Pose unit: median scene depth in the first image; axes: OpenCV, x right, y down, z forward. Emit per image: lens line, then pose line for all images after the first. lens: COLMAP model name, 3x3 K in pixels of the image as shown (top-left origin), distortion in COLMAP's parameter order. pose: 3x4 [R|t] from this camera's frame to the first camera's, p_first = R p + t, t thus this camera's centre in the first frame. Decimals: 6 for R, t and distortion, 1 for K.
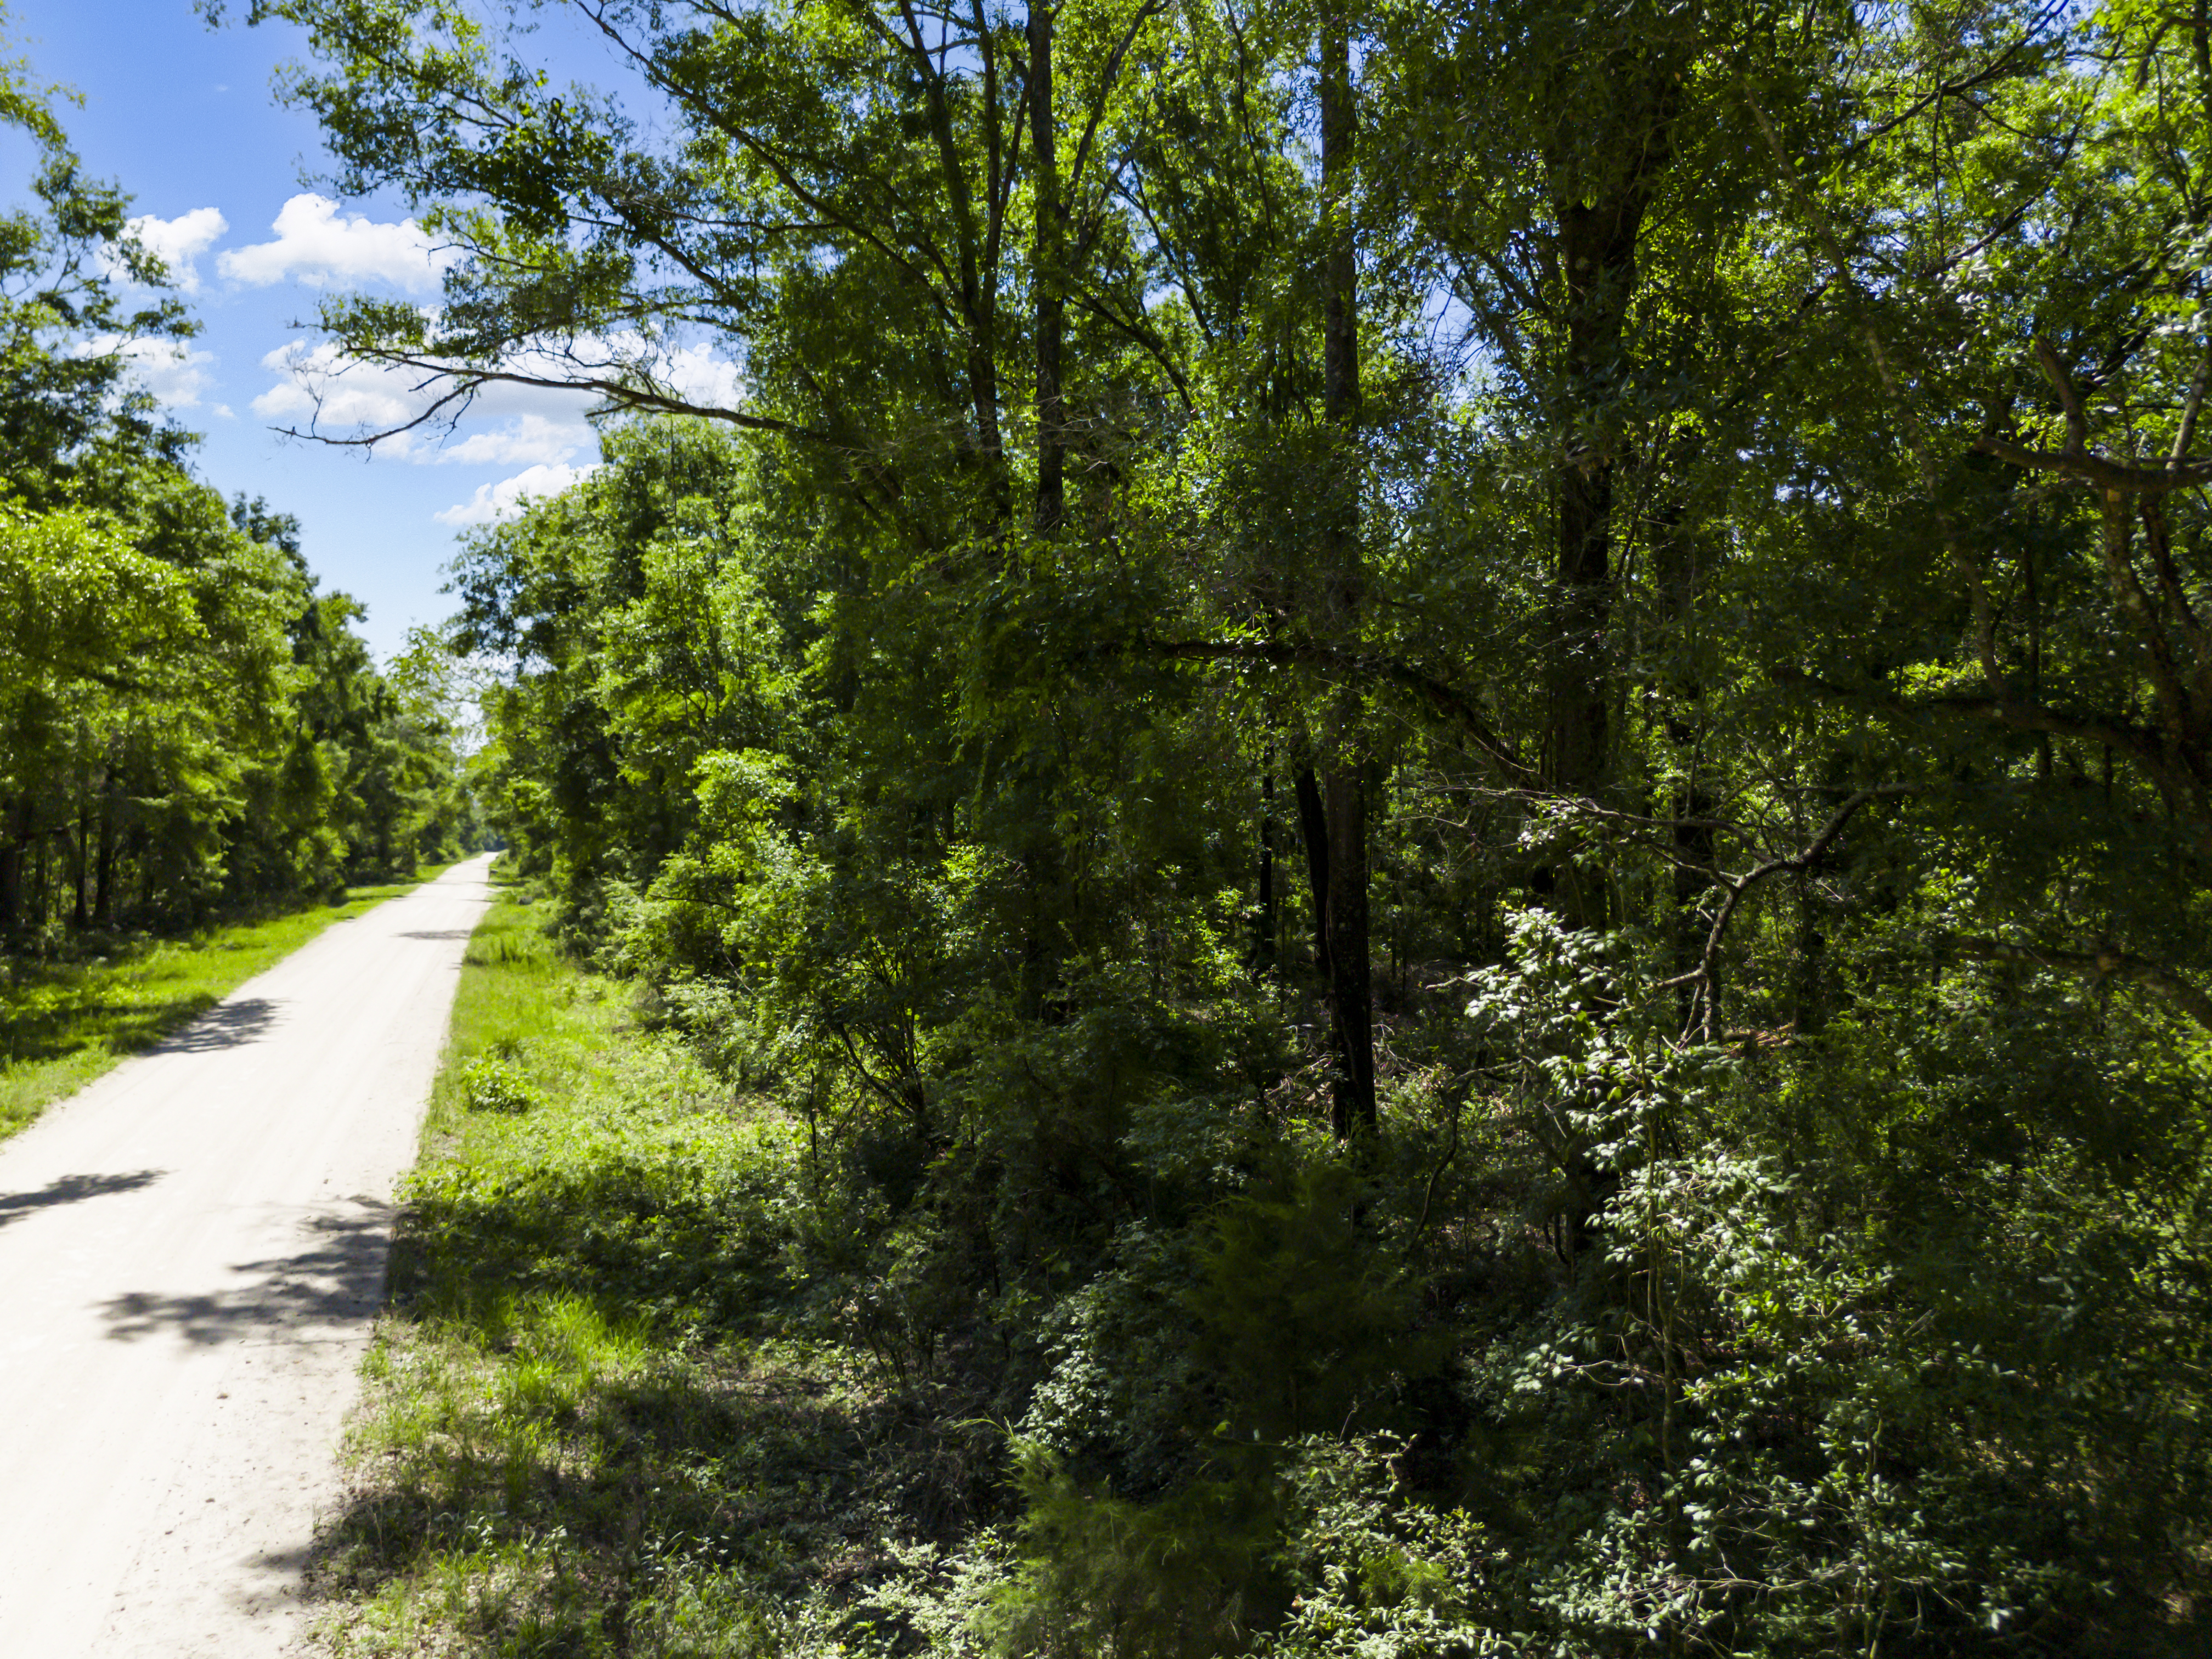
lens RADIAL K [[1603.1, 0, 1106.0], [0, 1603.1, 829.5], [0, 0, 1]] dist [0.007922, 0.002545]
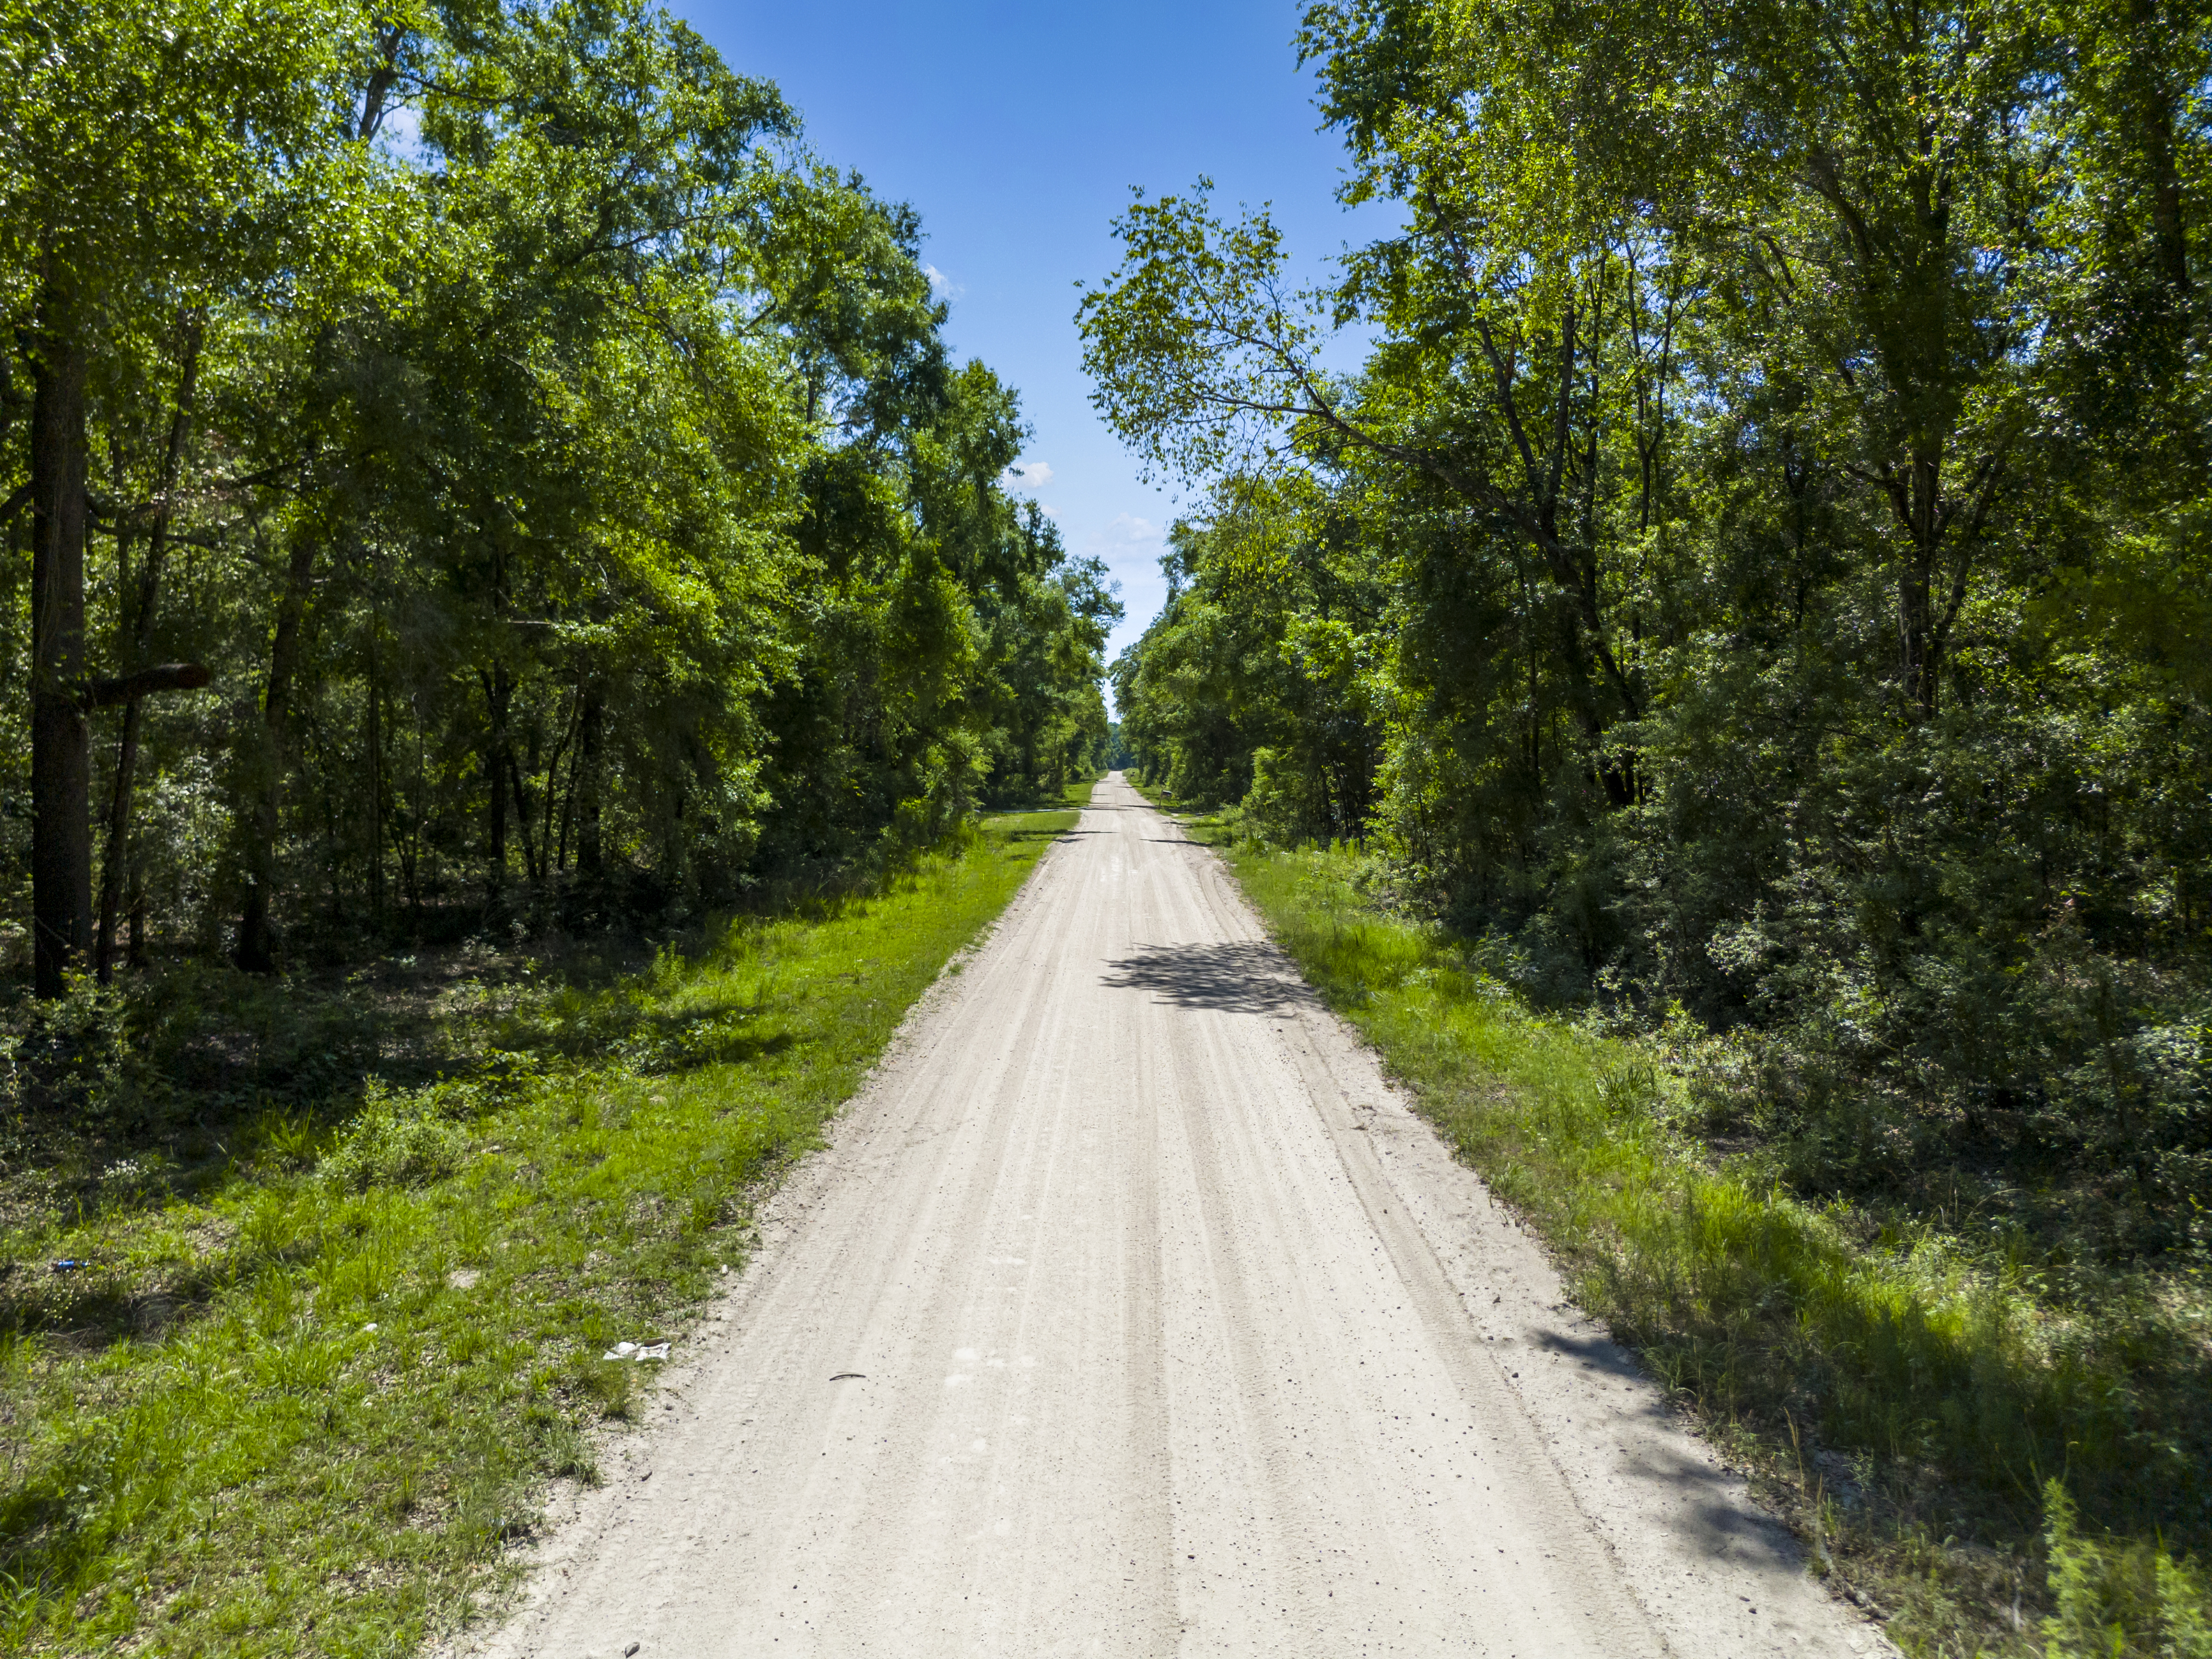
lens RADIAL K [[1558.3, 0, 1108.8], [0, 1558.3, 908.9], [0, 0, 1]] dist [0.002742, 0.000684]
pose [[0.934756, 0.035552, -0.353508, -0.303122], [0.000325, 0.994895, 0.100915, 0.013058], [0.355291, -0.094445, 0.929972, 0.632277]]
